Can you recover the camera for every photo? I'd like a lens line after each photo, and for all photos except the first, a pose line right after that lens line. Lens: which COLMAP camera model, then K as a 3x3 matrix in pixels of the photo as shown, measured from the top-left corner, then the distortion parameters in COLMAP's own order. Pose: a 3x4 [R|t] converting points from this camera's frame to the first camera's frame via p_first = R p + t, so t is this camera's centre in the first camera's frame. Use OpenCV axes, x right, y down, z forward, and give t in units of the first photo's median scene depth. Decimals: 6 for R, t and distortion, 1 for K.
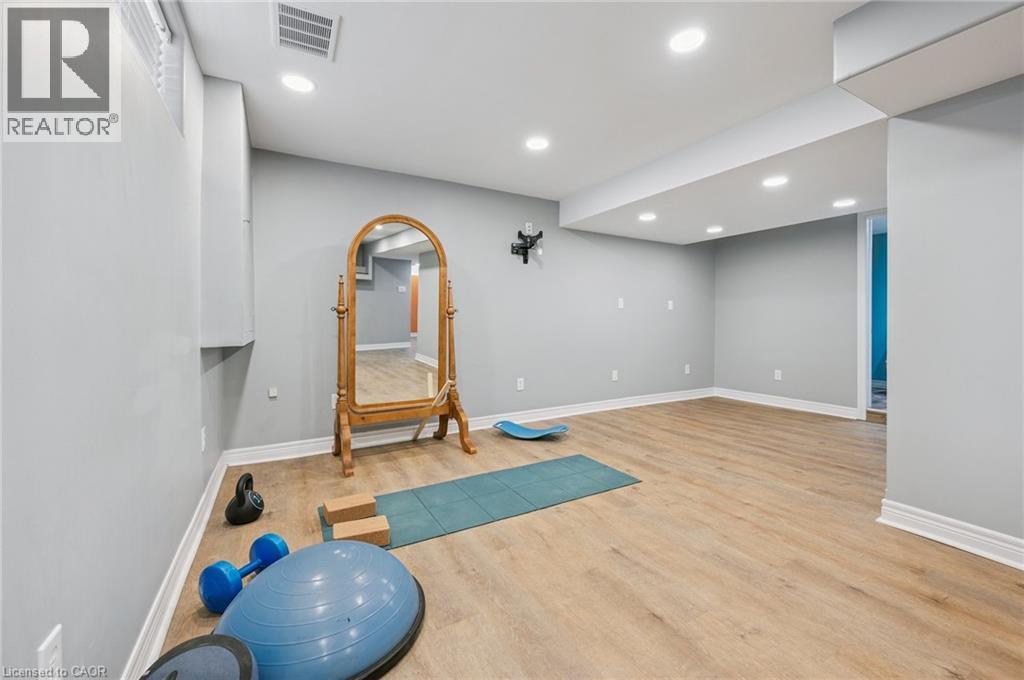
lens RADIAL K [[405.6, 0, 514.2], [0, 405.6, 326.5], [0, 0, 1]] dist [0.000009, -0.000001]
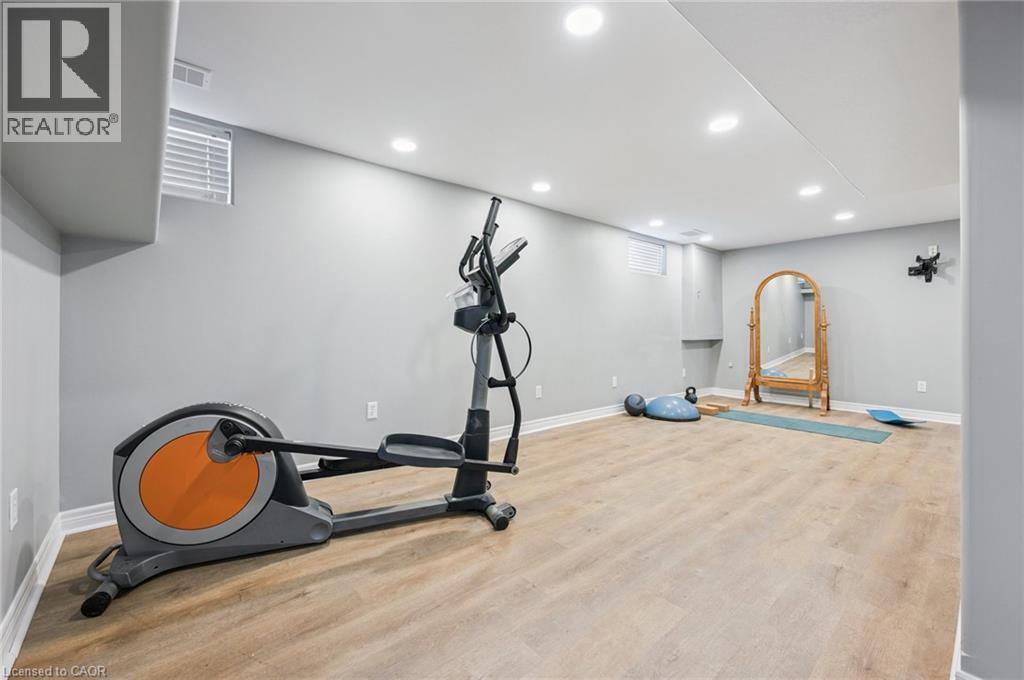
lens RADIAL K [[405.6, 0, 514.2], [0, 405.6, 326.5], [0, 0, 1]] dist [0.000009, -0.000001]
pose [[0.178284, 0.008266, -0.983944, 1.096474], [-0.005501, 0.999957, 0.007404, -0.035918], [0.983964, 0.004092, 0.178322, -0.412964]]
